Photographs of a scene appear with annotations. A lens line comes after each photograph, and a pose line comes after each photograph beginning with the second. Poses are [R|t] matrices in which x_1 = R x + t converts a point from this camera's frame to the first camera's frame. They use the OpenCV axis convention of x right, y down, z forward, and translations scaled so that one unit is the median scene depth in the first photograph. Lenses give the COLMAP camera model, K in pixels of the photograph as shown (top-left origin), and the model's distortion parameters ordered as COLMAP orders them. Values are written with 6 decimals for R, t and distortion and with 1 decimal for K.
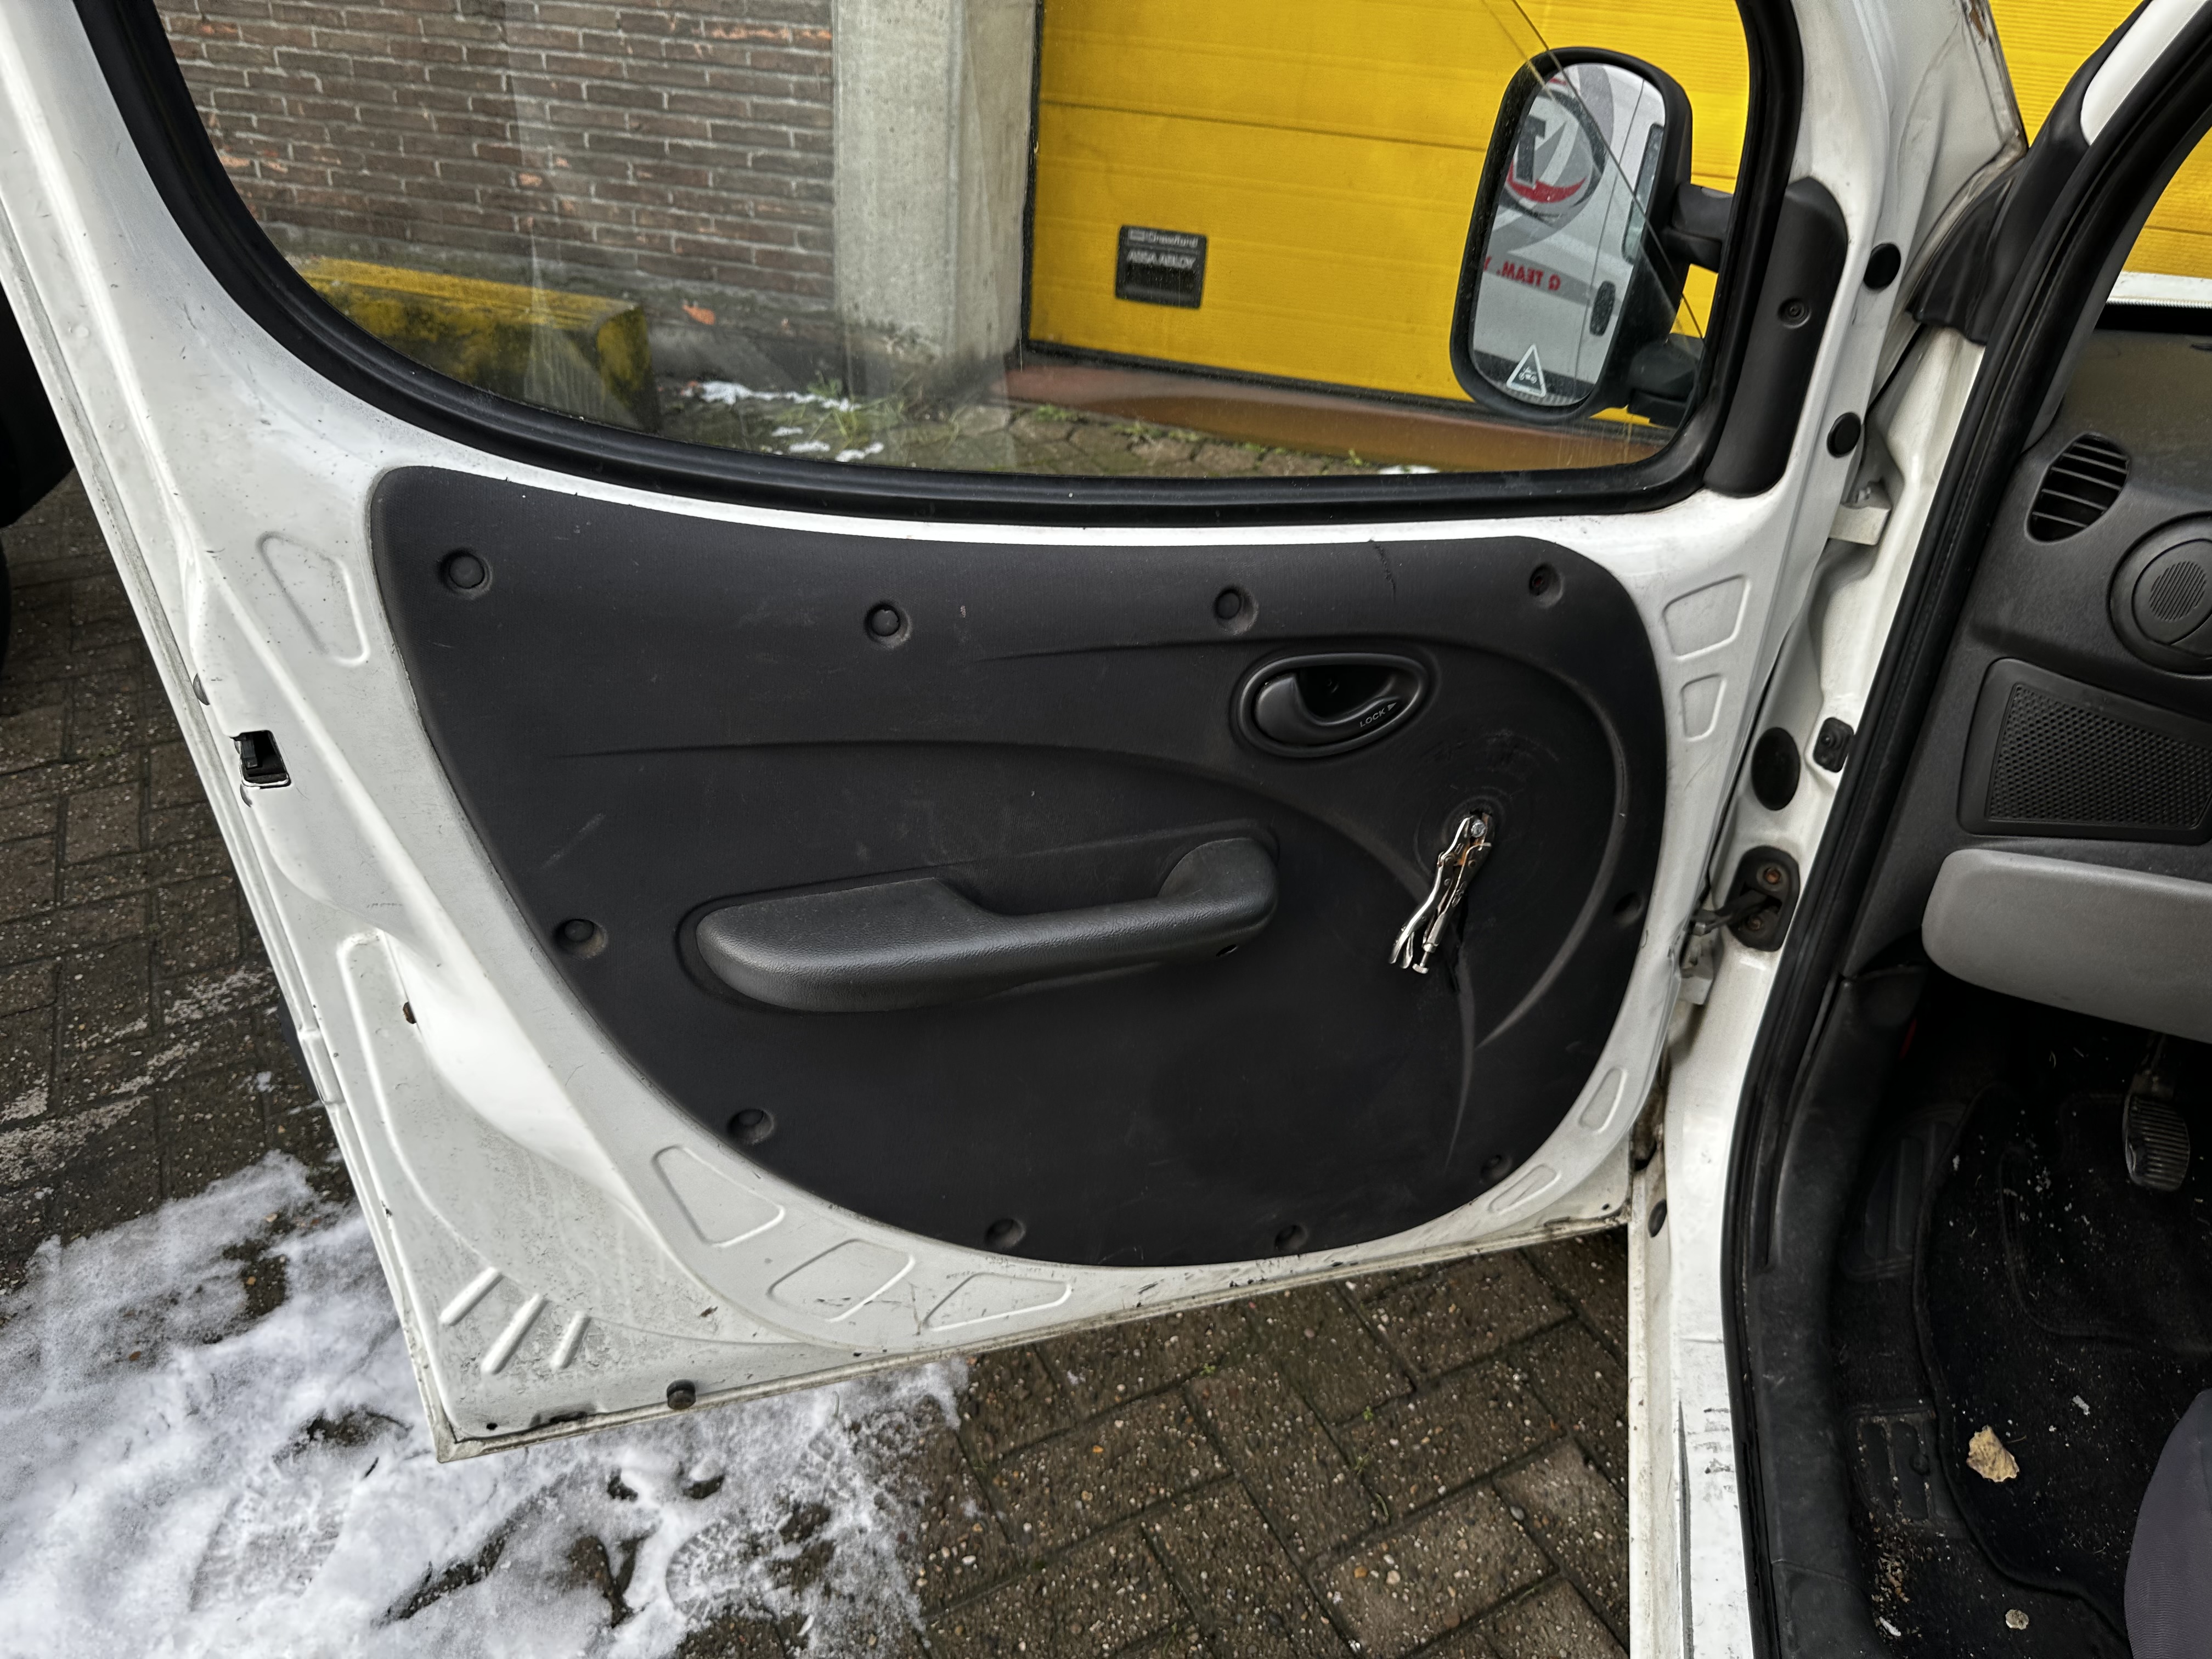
lens RADIAL K [[1570.4, 0, 1106.0], [0, 1570.4, 829.5], [0, 0, 1]] dist [-0.021986, -0.033562]
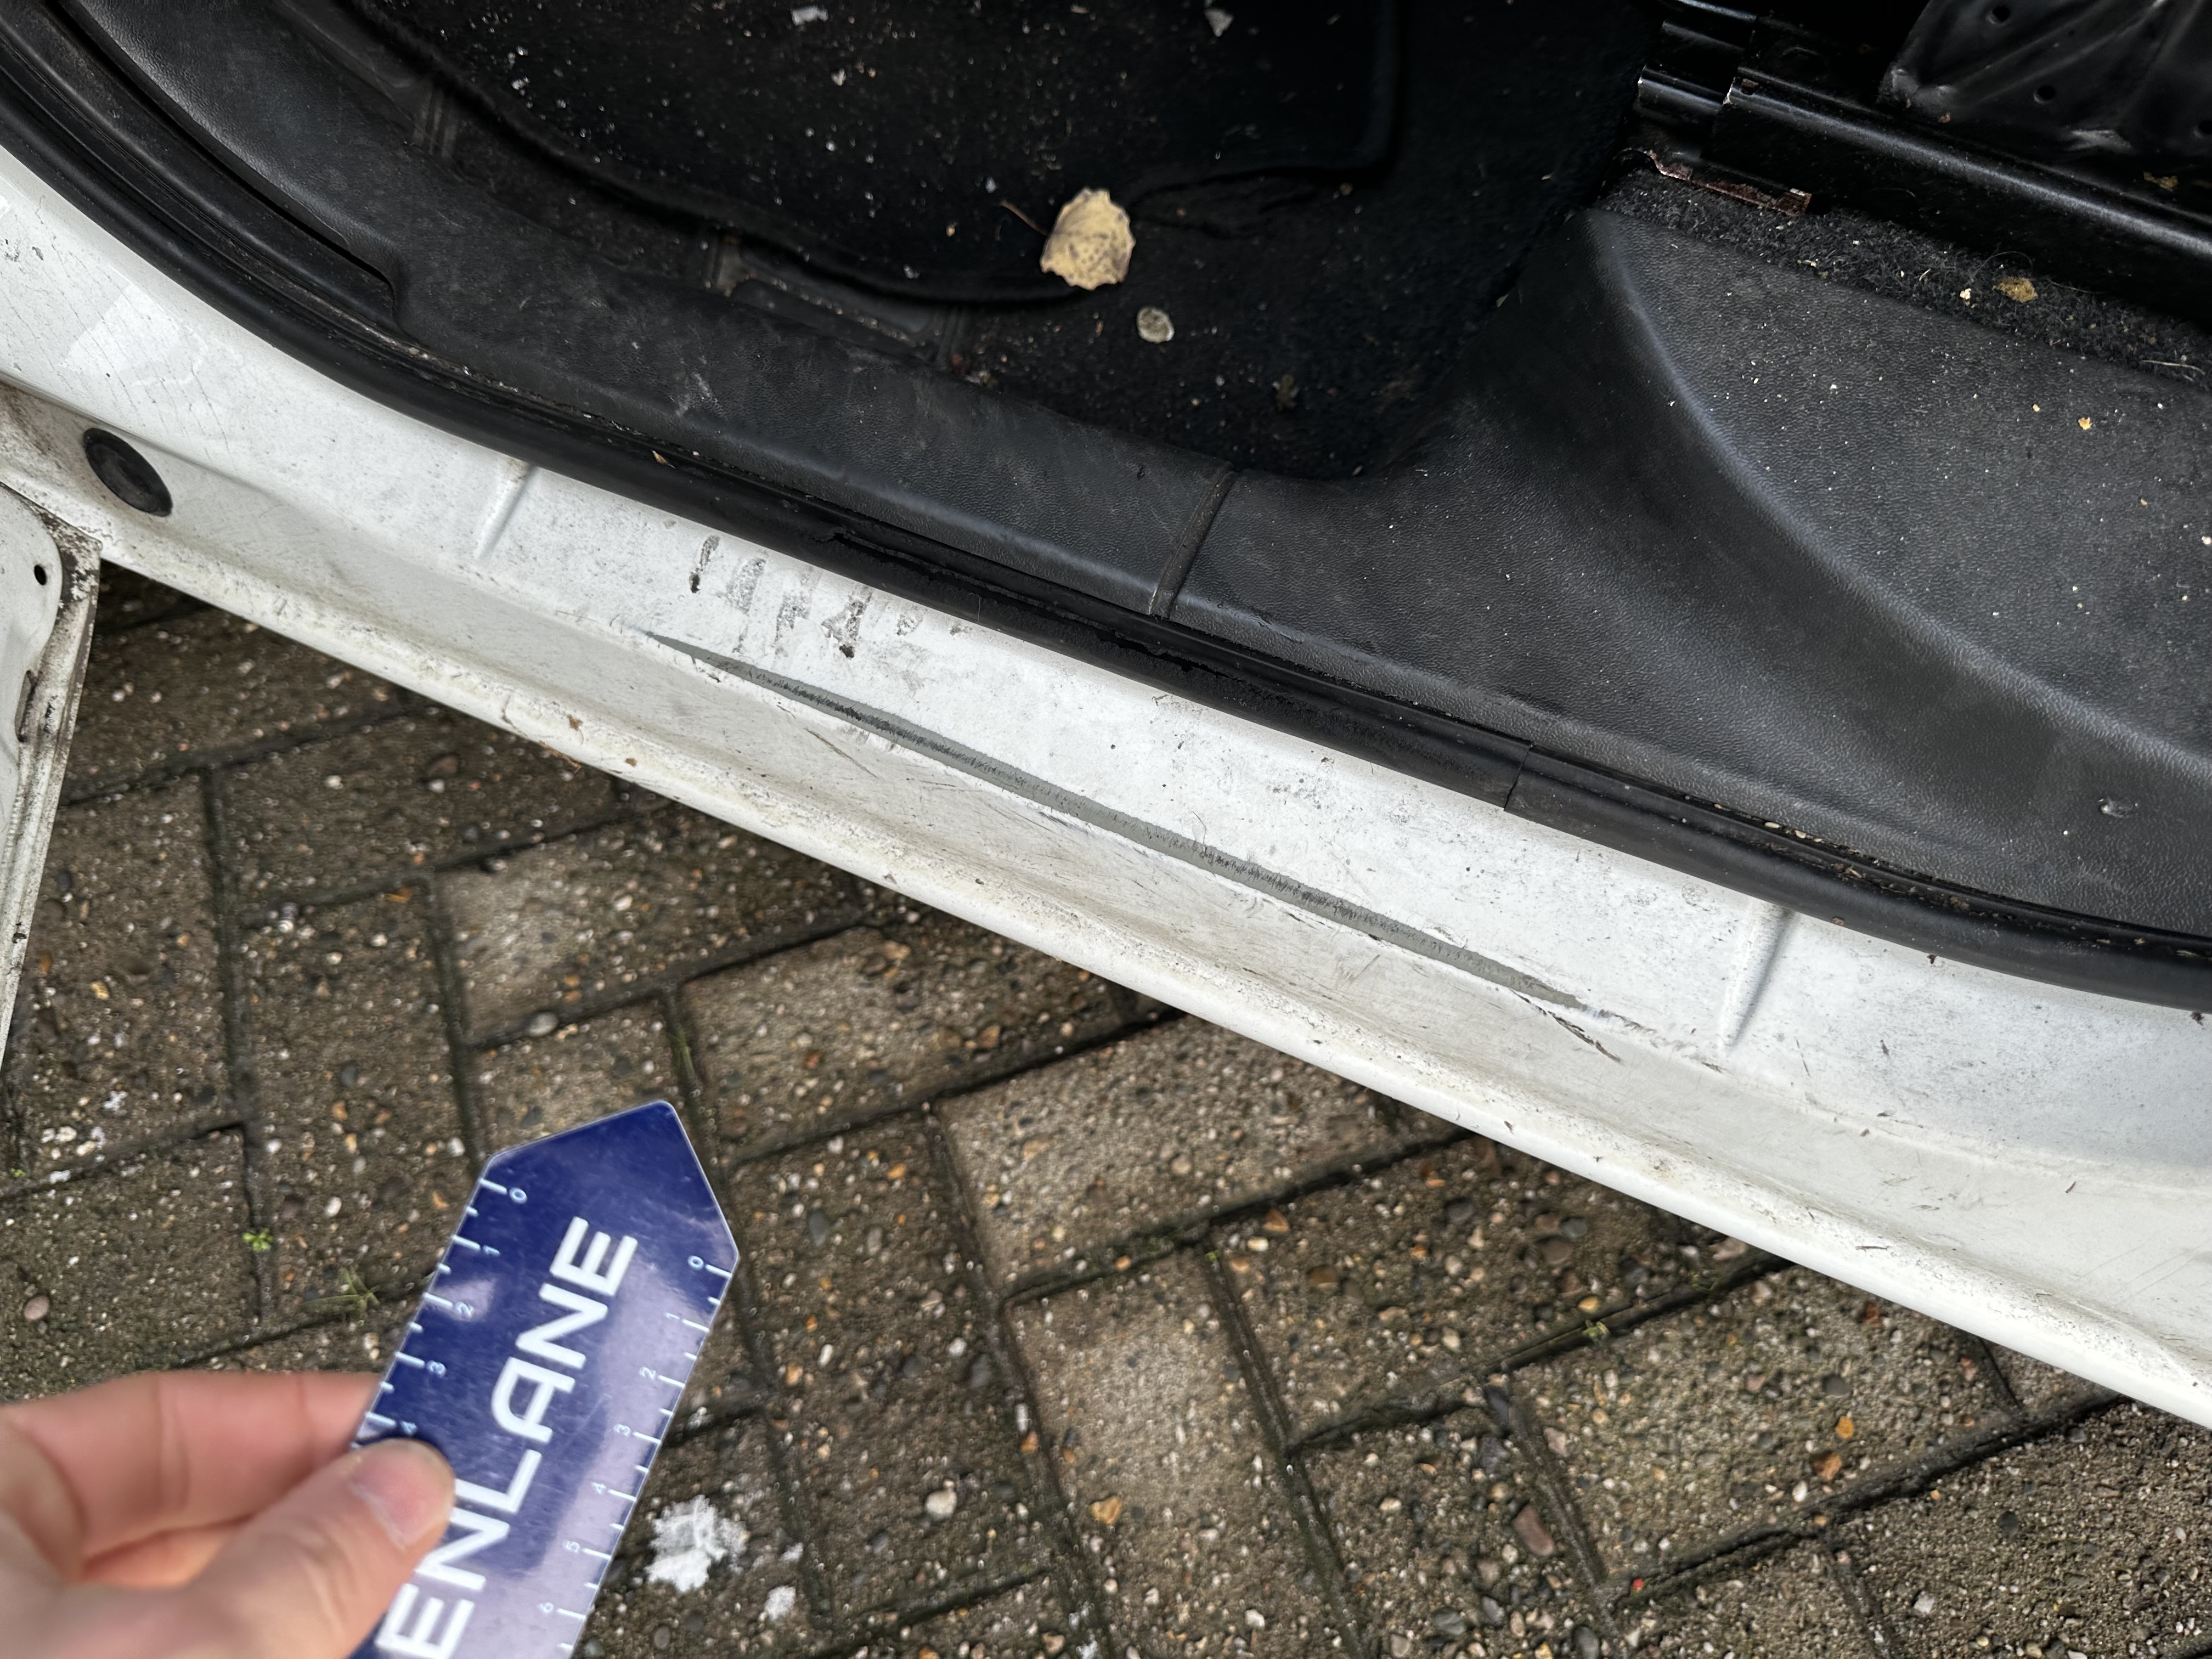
lens RADIAL K [[1570.4, 0, 1106.0], [0, 1570.4, 829.5], [0, 0, 1]] dist [-0.021986, -0.033562]
pose [[0.154141, -0.905735, 0.394823, 0.146646], [0.557534, 0.409635, 0.722049, 0.131727], [-0.815718, 0.108830, 0.568120, 0.544240]]
